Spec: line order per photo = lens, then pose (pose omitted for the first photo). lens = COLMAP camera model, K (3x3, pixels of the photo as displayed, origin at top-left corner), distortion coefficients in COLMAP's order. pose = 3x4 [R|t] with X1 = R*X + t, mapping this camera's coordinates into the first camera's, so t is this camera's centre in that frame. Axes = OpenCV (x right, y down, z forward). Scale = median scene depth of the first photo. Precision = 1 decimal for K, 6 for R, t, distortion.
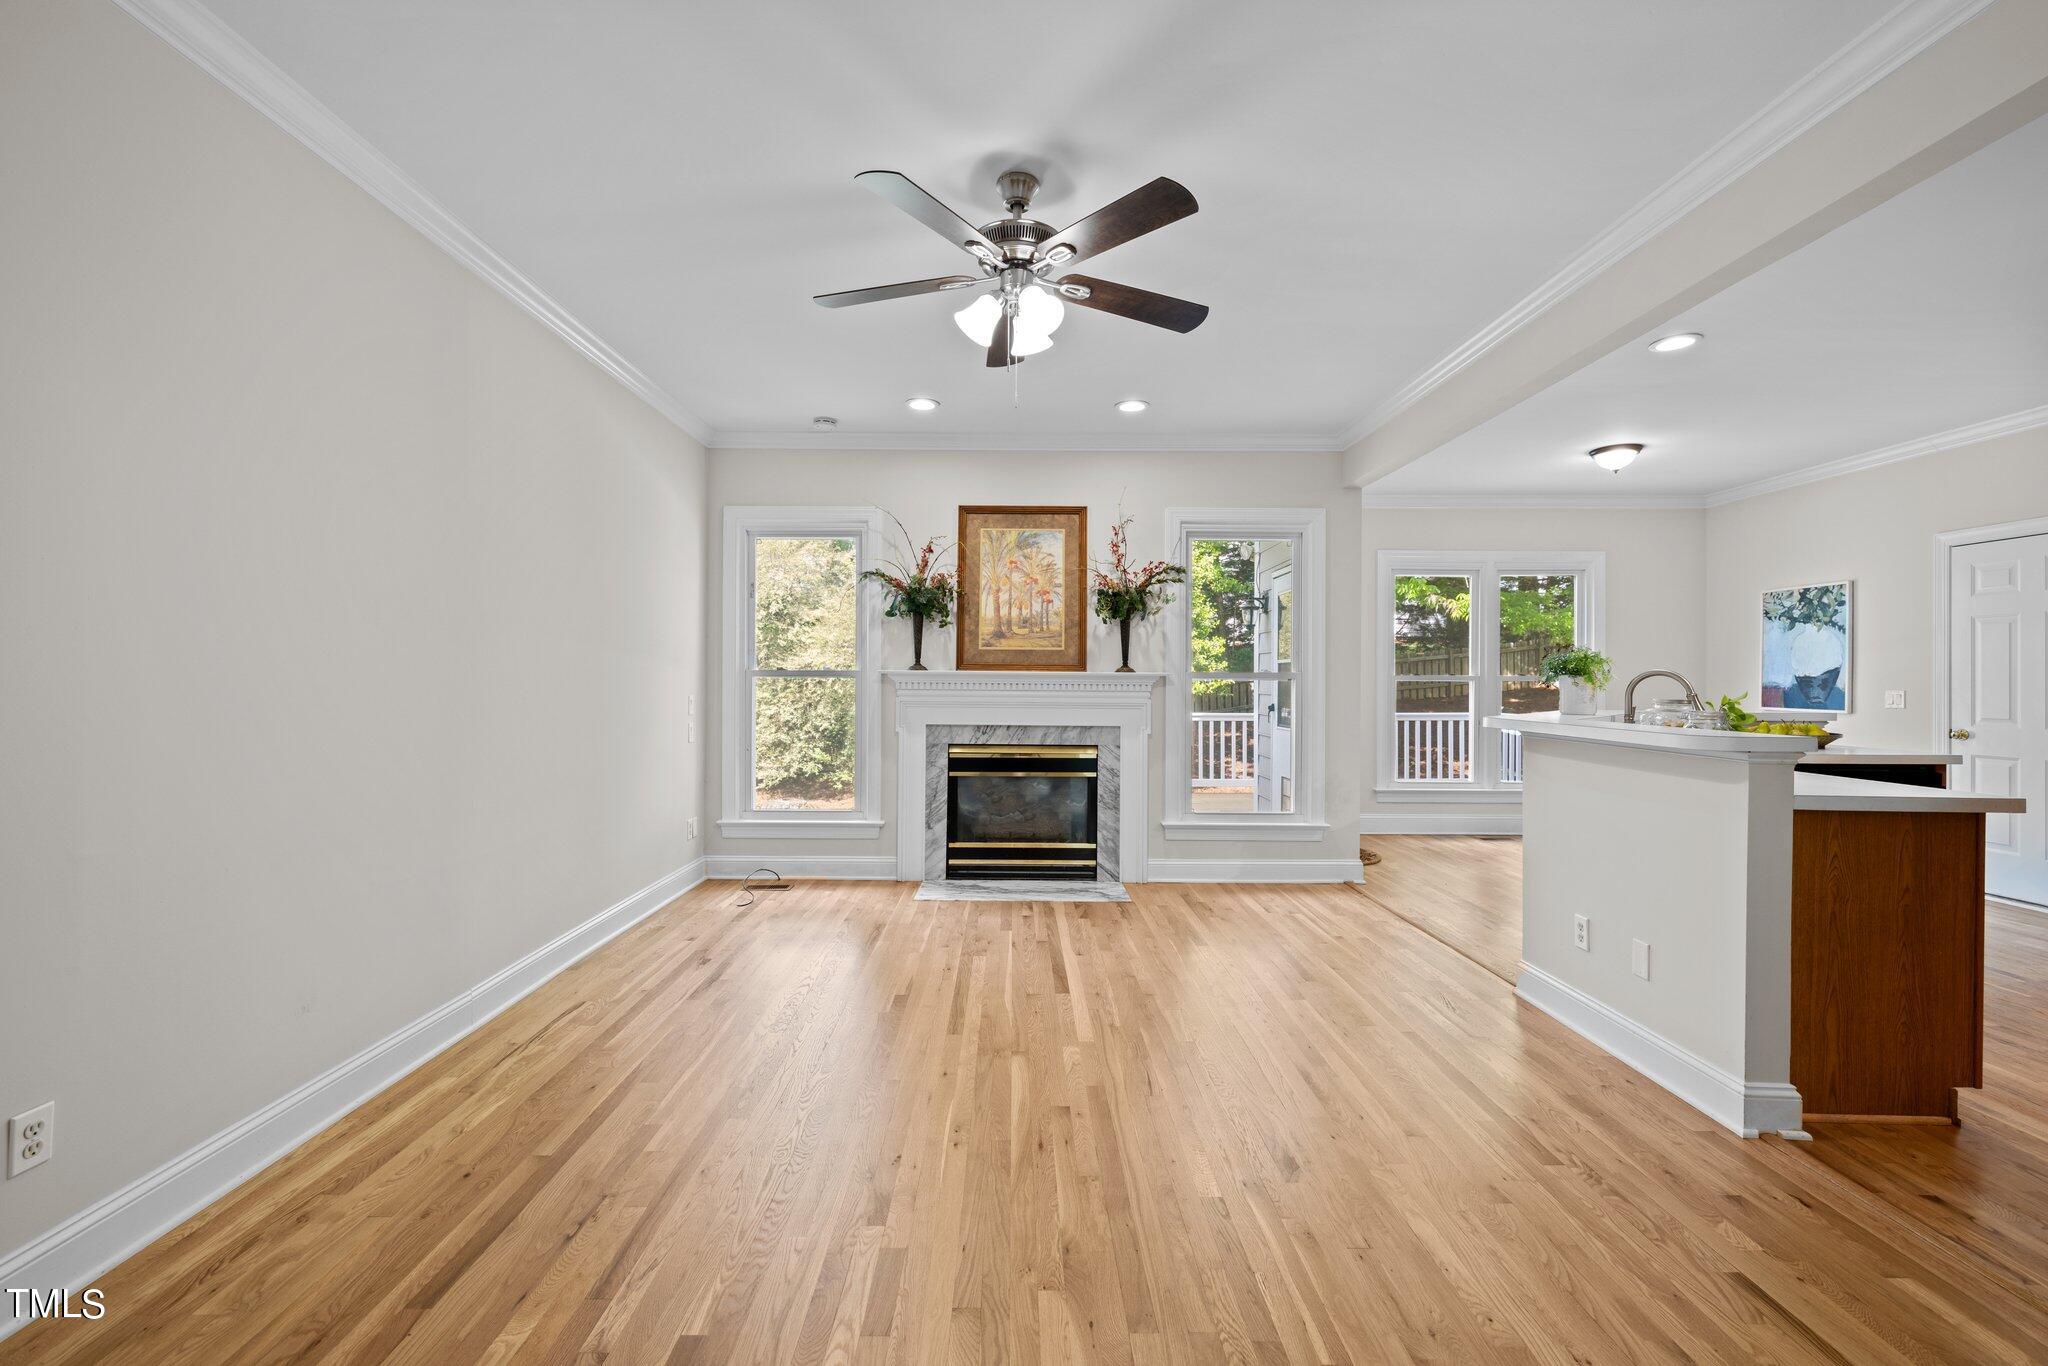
lens RADIAL K [[855.2, 0, 1013.9], [0, 855.2, 675.1], [0, 0, 1]] dist [-0.003318, 0.002275]
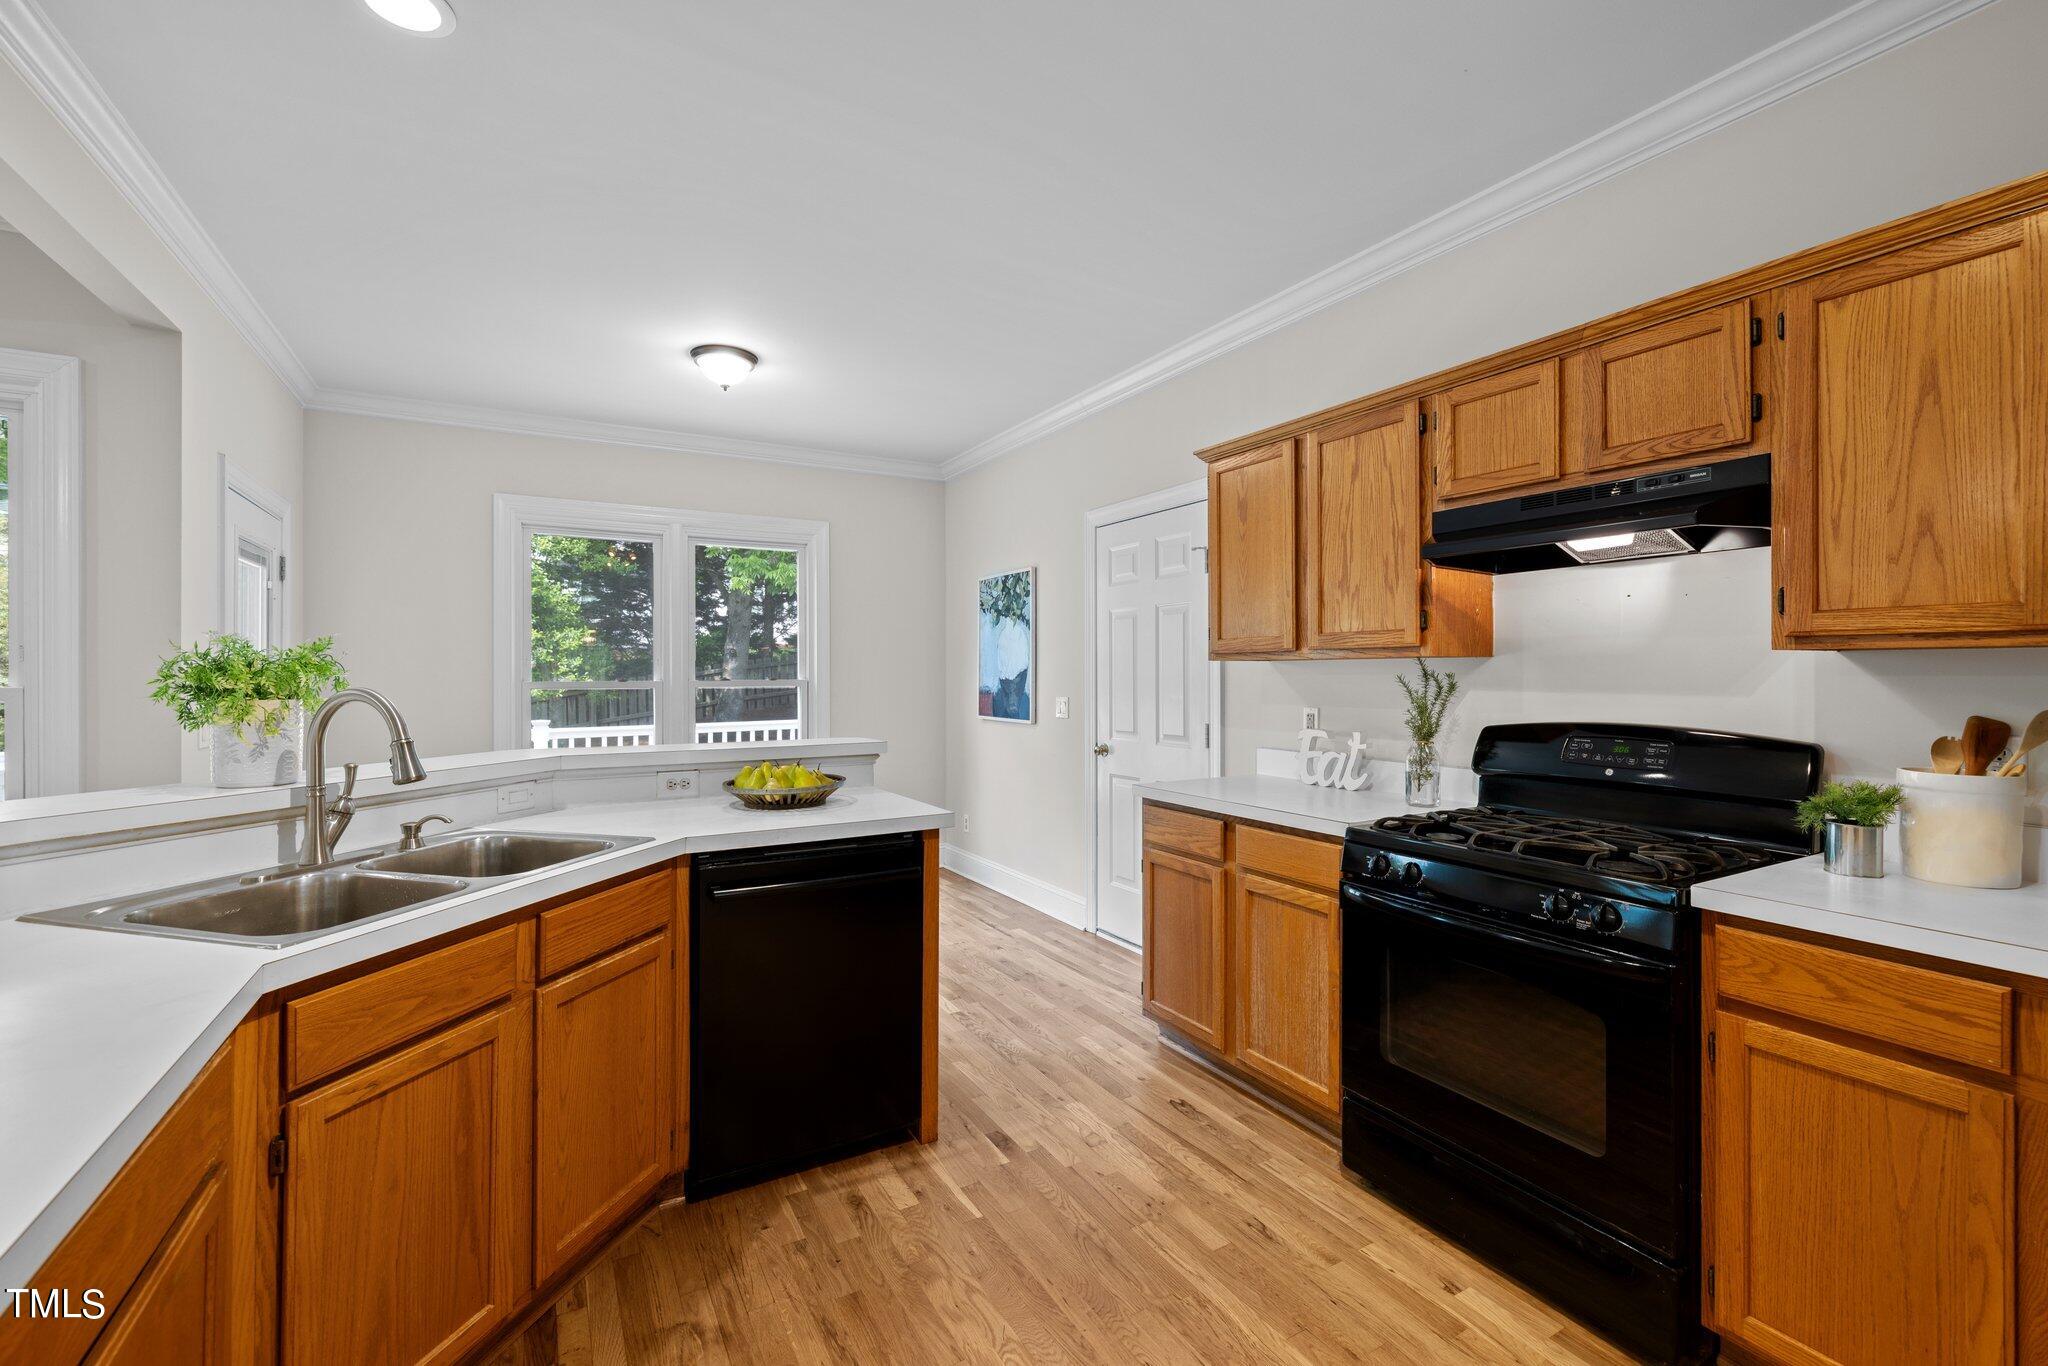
lens RADIAL K [[855.2, 0, 1014.1], [0, 855.2, 670.7], [0, 0, 1]] dist [-0.003318, 0.002275]
pose [[0.869673, -0.005902, 0.493592, 0.597473], [0.005240, 0.999983, 0.002724, -0.010973], [-0.493600, 0.000217, 0.869689, 0.298371]]
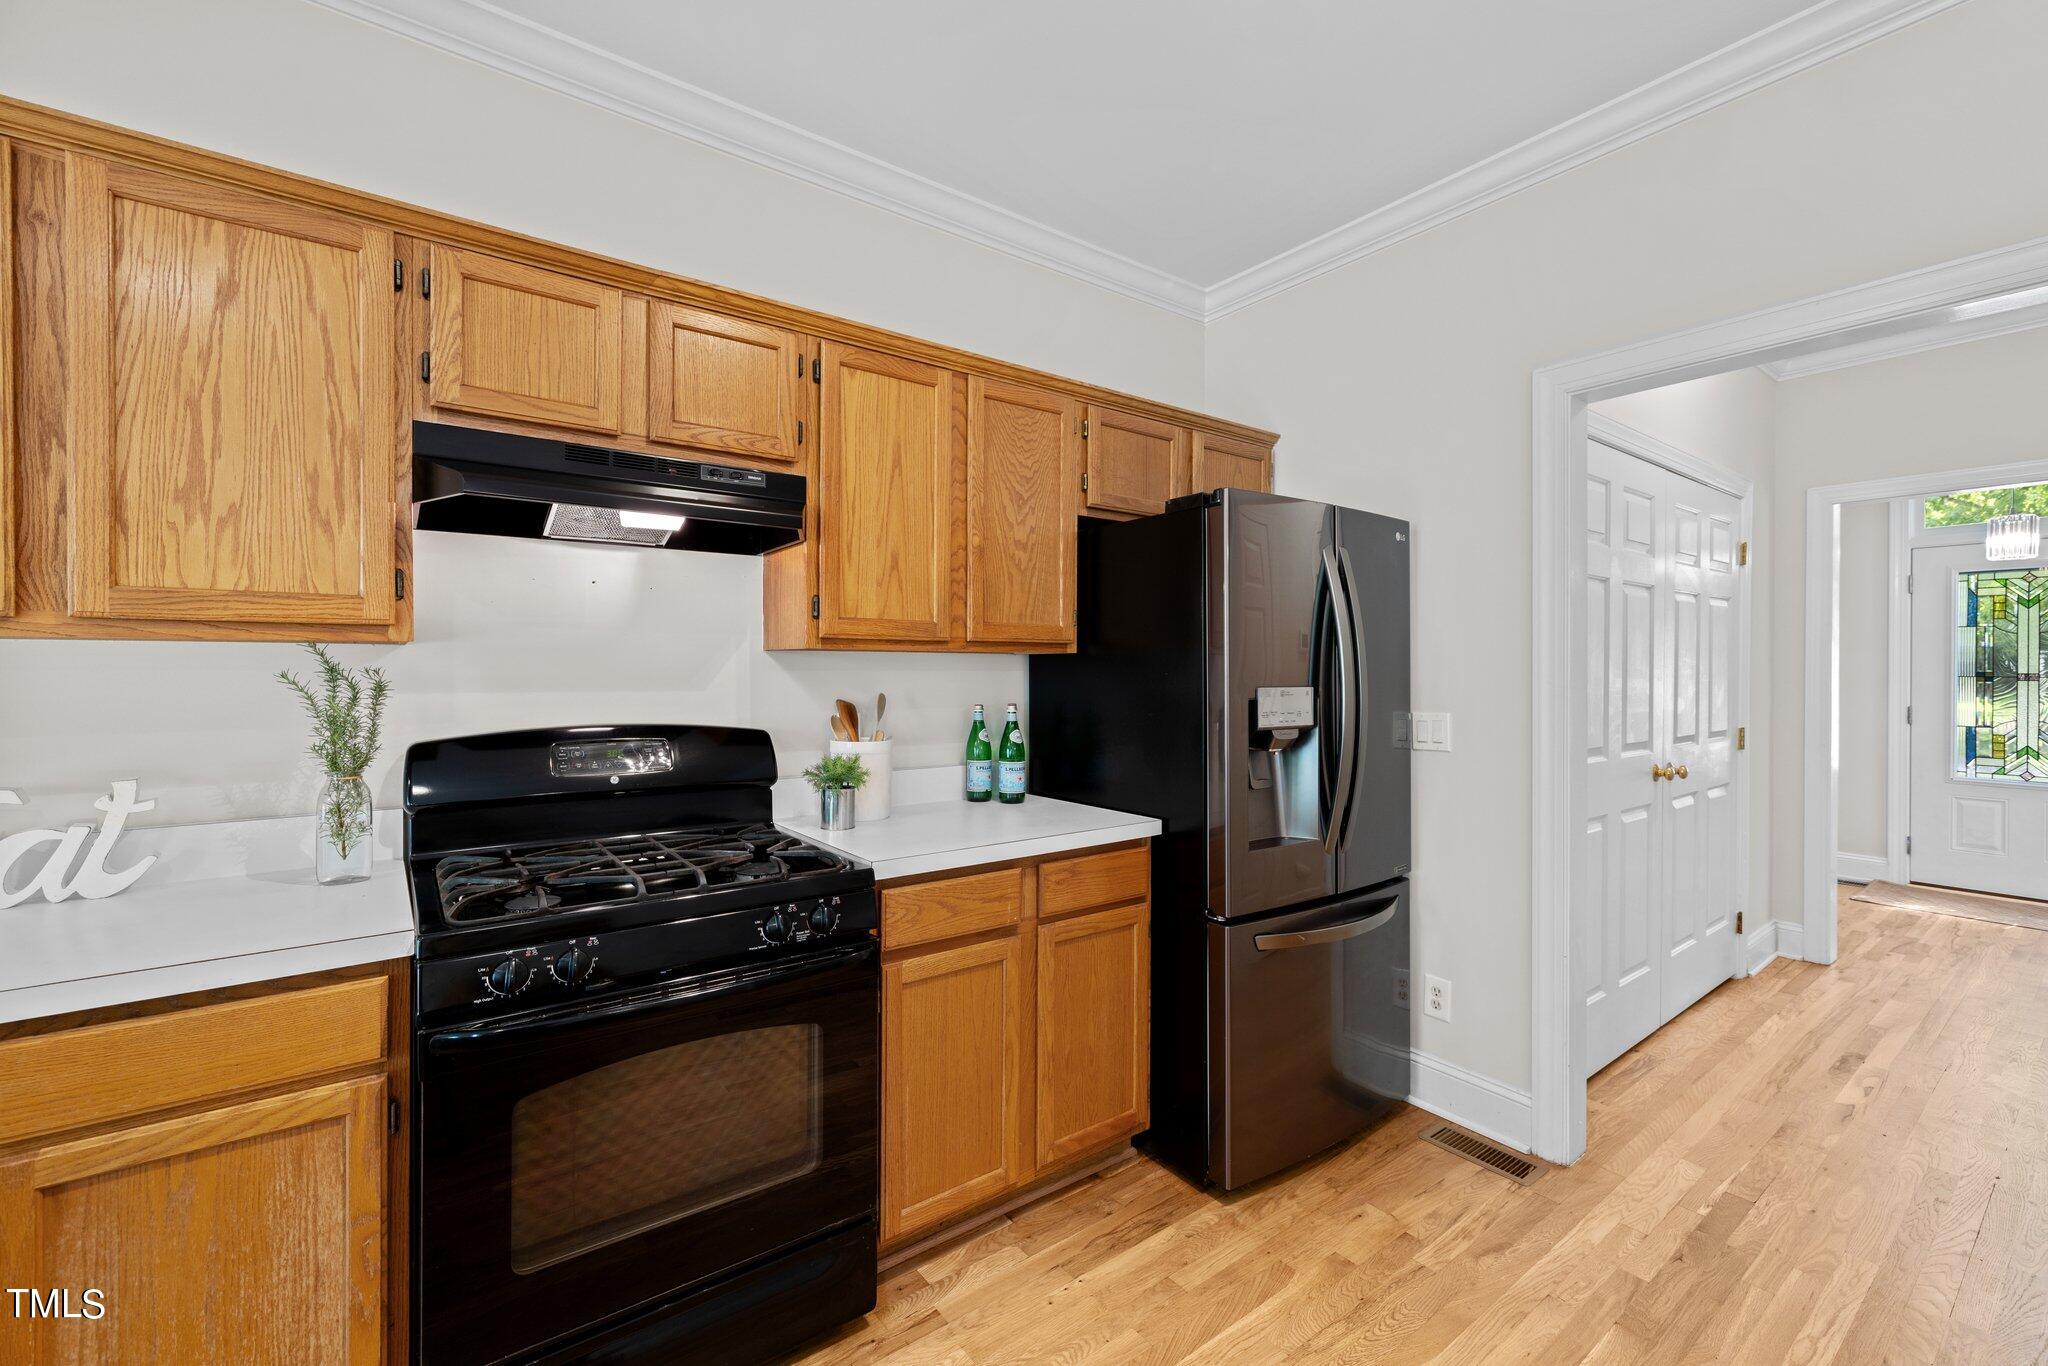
lens RADIAL K [[855.2, 0, 1018.0], [0, 855.2, 674.7], [0, 0, 1]] dist [-0.003318, 0.002275]
pose [[-0.596324, -0.011813, 0.802657, 0.655617], [-0.007134, 0.999930, 0.009416, -0.009203], [-0.802712, -0.000111, -0.596366, 0.598898]]
